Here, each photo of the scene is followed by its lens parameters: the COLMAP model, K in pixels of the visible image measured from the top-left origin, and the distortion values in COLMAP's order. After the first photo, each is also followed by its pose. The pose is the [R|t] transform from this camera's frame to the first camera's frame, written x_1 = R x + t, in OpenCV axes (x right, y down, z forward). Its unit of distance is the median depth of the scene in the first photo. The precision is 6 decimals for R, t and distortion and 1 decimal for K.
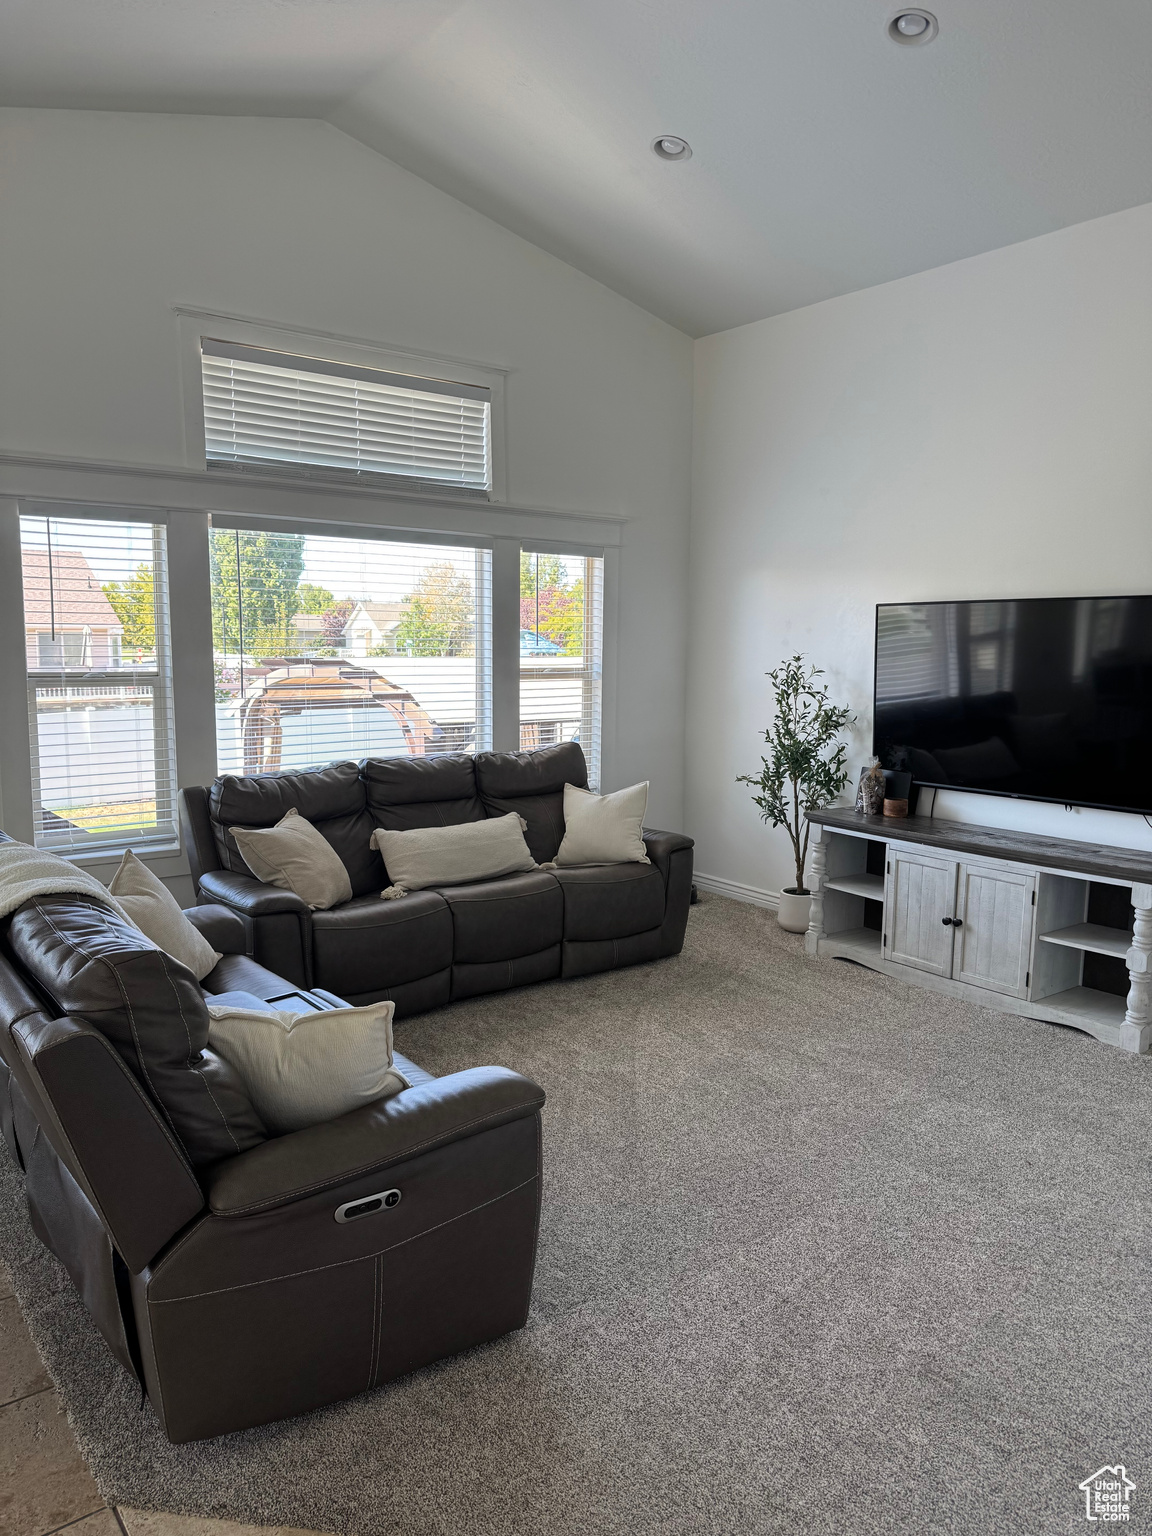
lens RADIAL K [[1067.0, 0, 582.4], [0, 1067.0, 778.1], [0, 0, 1]] dist [0.004924, 0.000547]
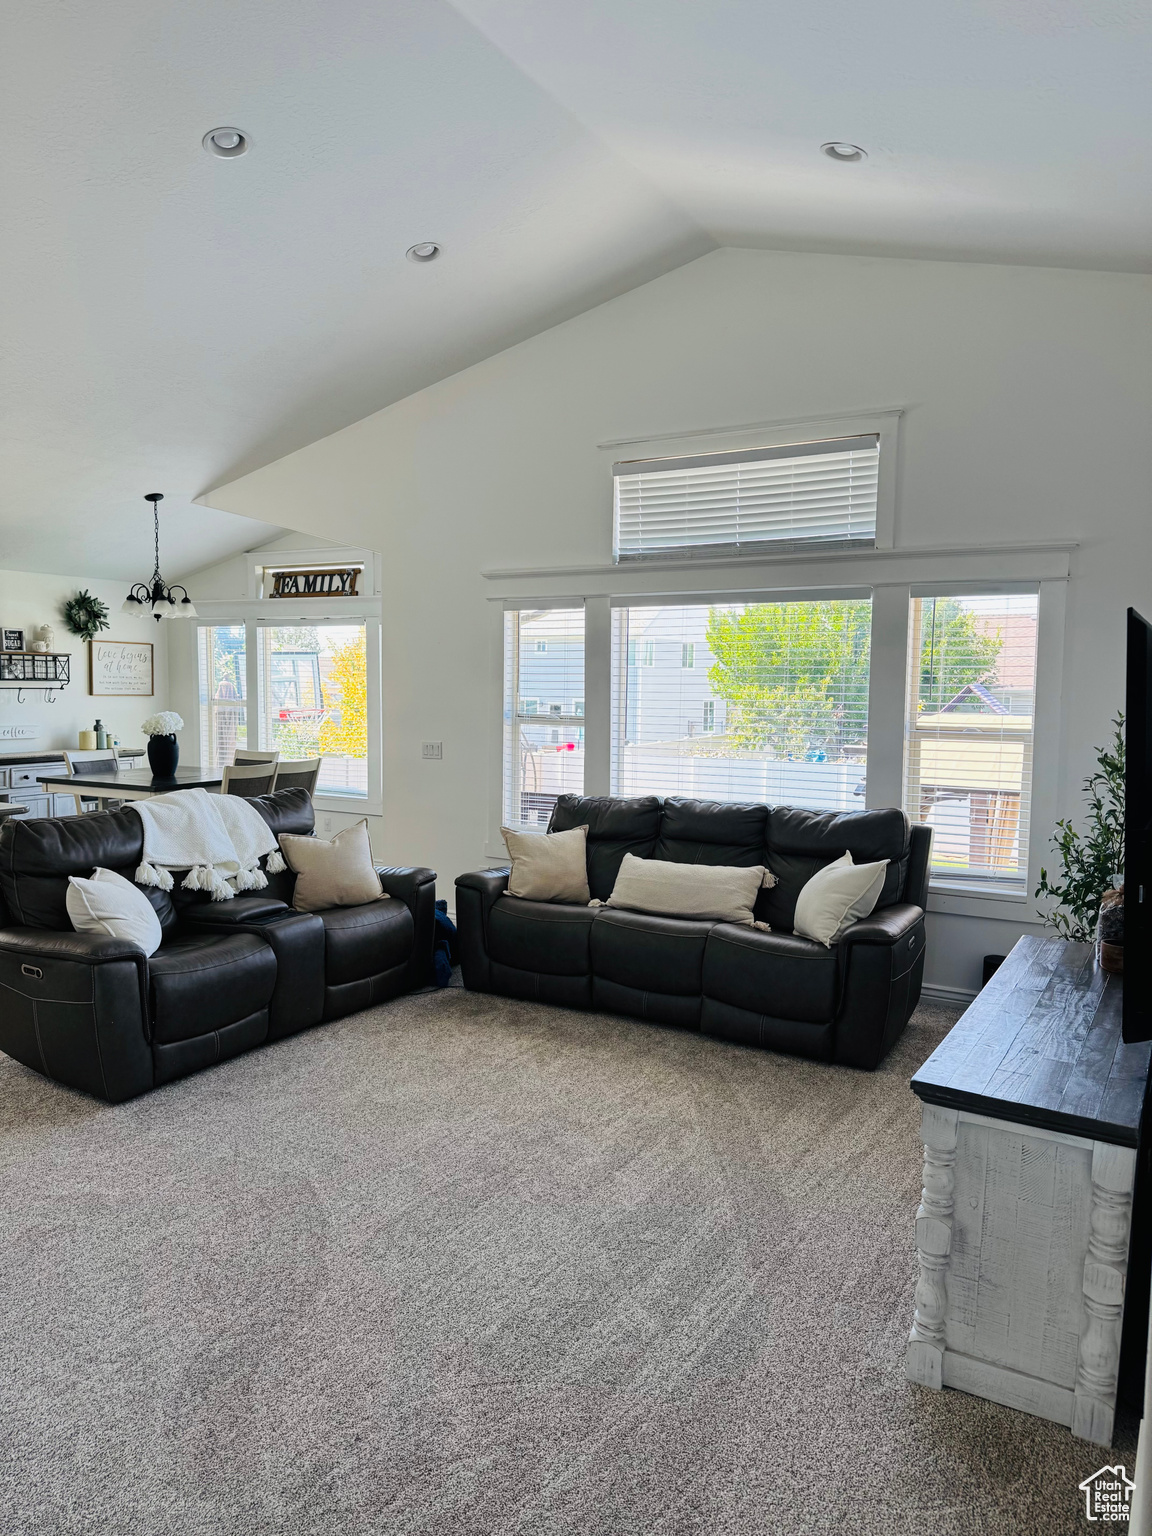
lens RADIAL K [[1067.0, 0, 583.0], [0, 1067.0, 761.7], [0, 0, 1]] dist [0.004924, 0.000547]
pose [[0.353405, 0.058748, -0.933624, 0.736034], [-0.129131, 0.991536, 0.013512, -0.051124], [0.926515, 0.115784, 0.357999, 0.446058]]
